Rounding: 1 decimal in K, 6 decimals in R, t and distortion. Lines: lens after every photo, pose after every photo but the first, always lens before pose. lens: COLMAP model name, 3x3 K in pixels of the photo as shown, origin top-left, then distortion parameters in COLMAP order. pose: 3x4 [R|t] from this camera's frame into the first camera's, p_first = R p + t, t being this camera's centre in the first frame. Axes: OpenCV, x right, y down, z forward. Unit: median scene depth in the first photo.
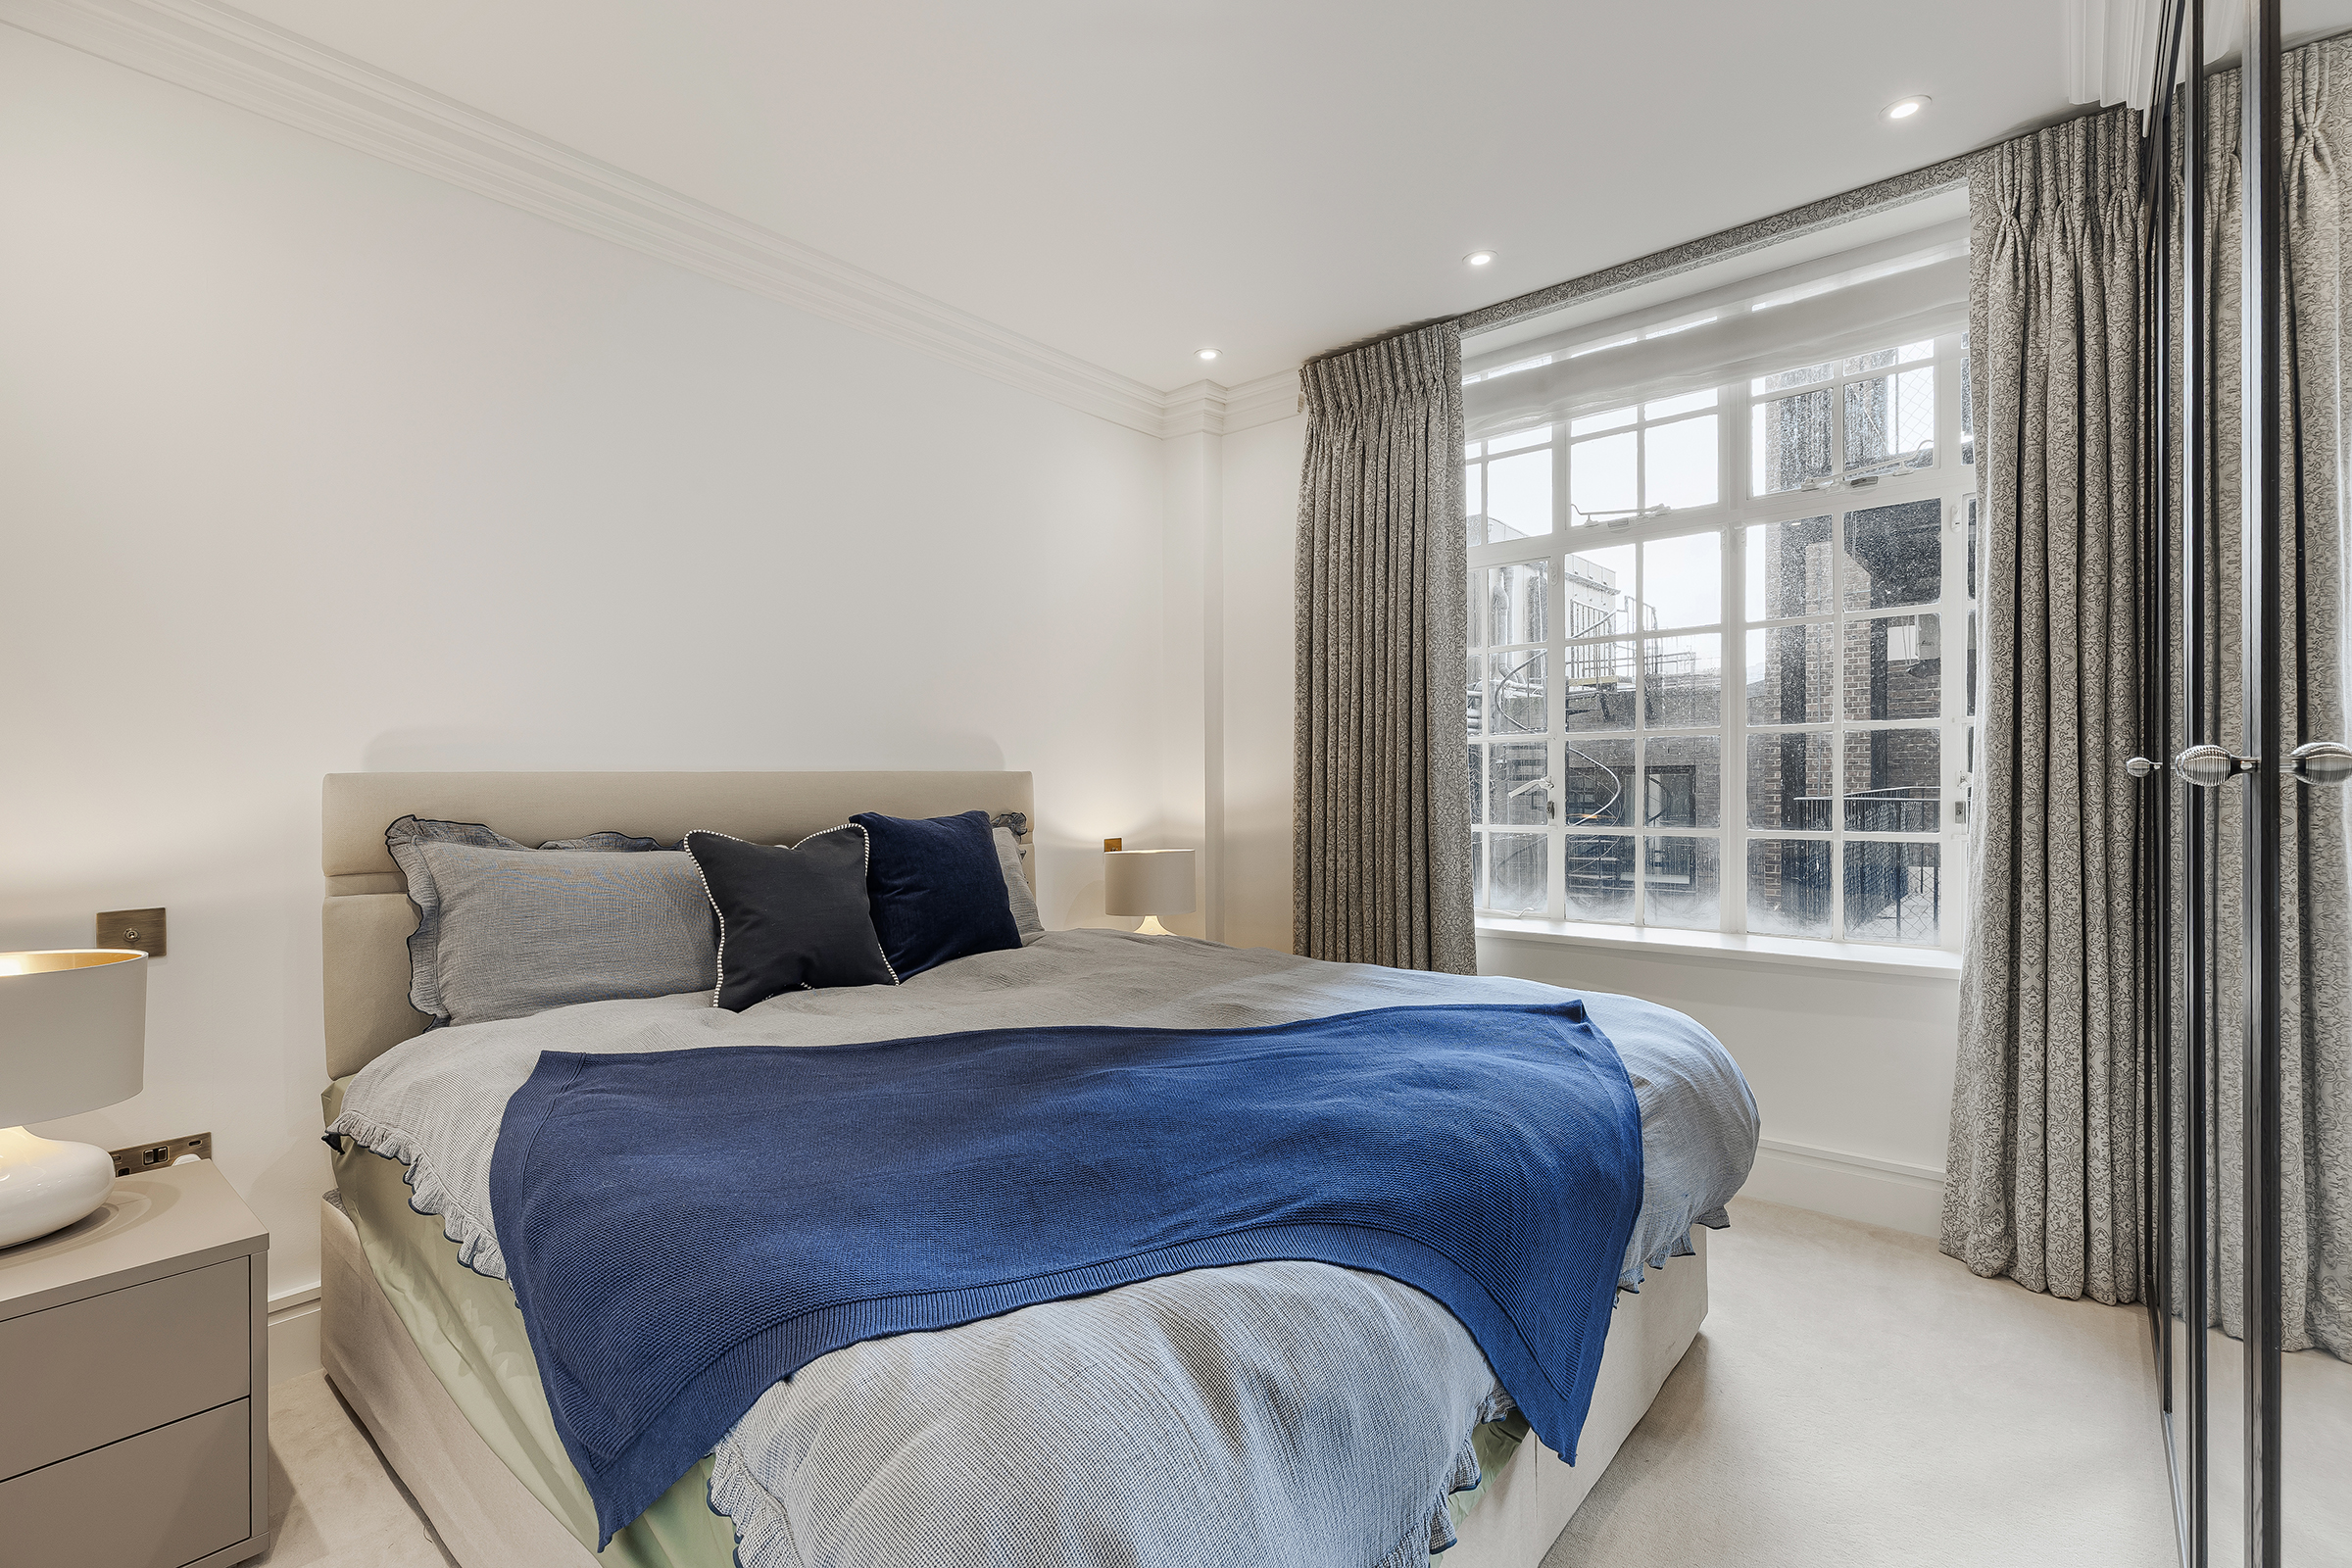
lens RADIAL K [[1055.7, 0, 1176.0], [0, 1055.7, 784.0], [0, 0, 1]] dist [0.000601, 0.000128]
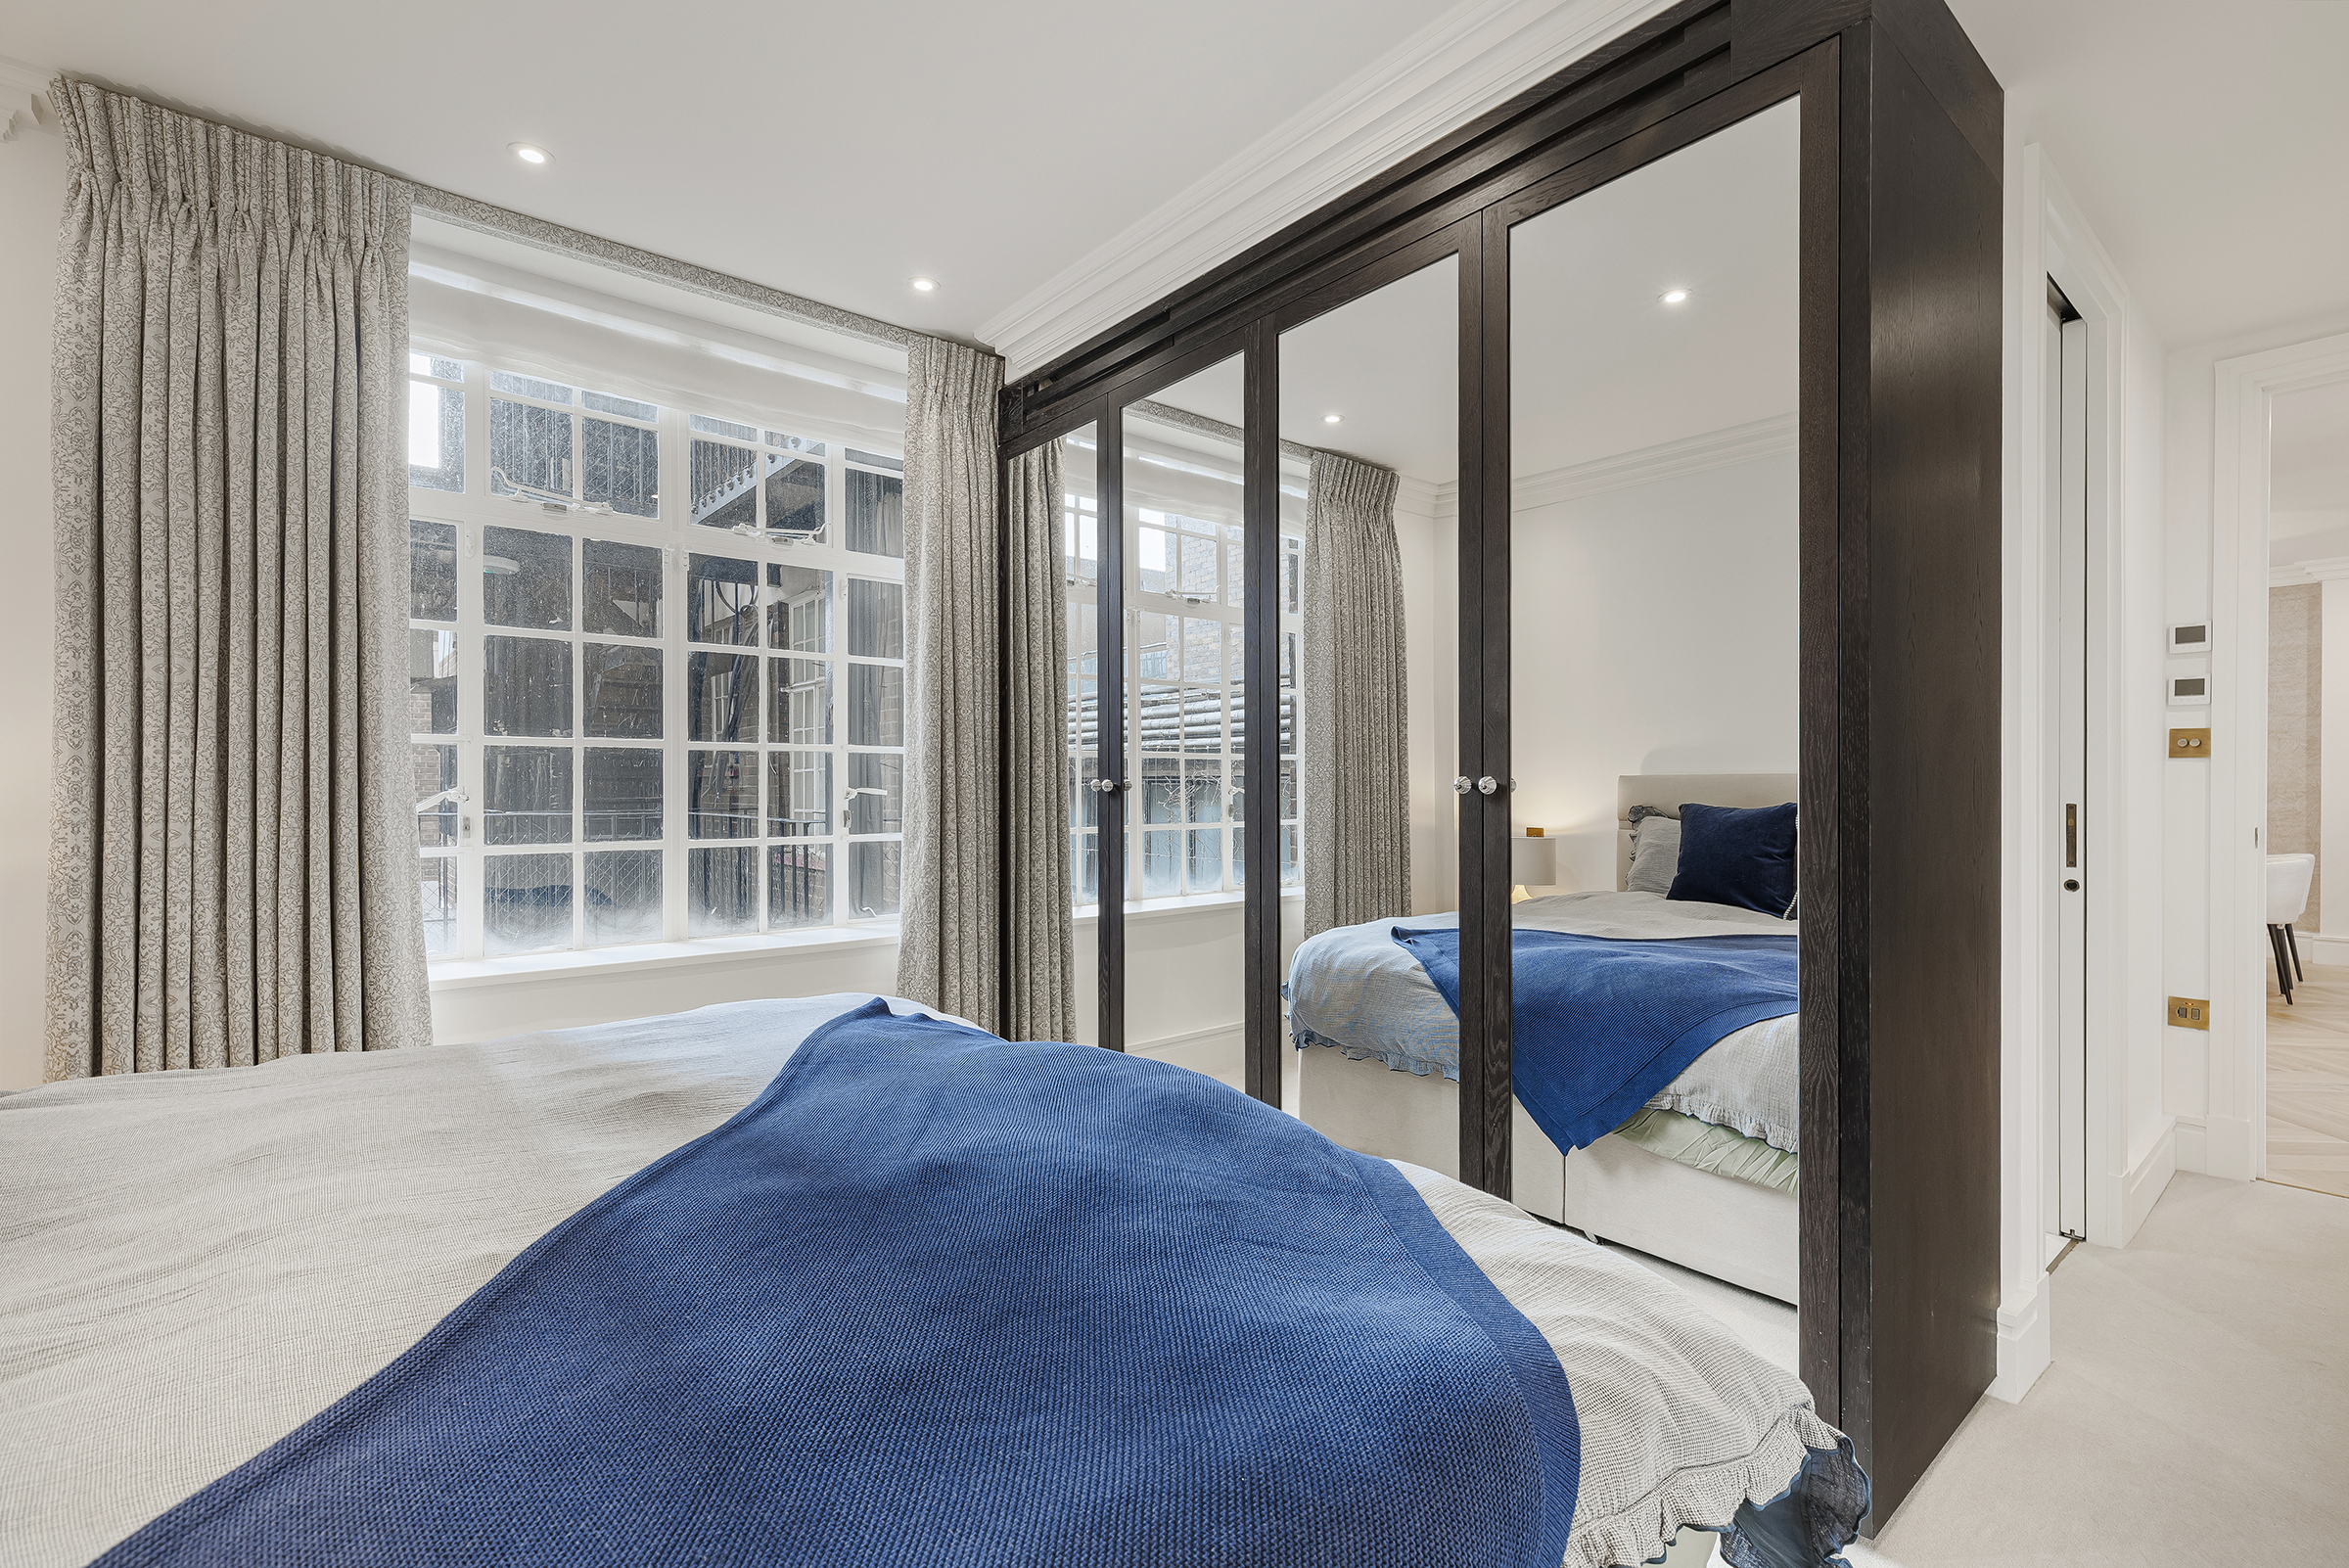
lens RADIAL K [[1054.4, 0, 1174.5], [0, 1054.4, 784.0], [0, 0, 1]] dist [0.000601, 0.000128]
pose [[0.159090, 0.013530, 0.987171, -0.382010], [0.002302, 0.999898, -0.014076, 0.003675], [-0.987261, 0.004512, 0.159042, 0.330256]]
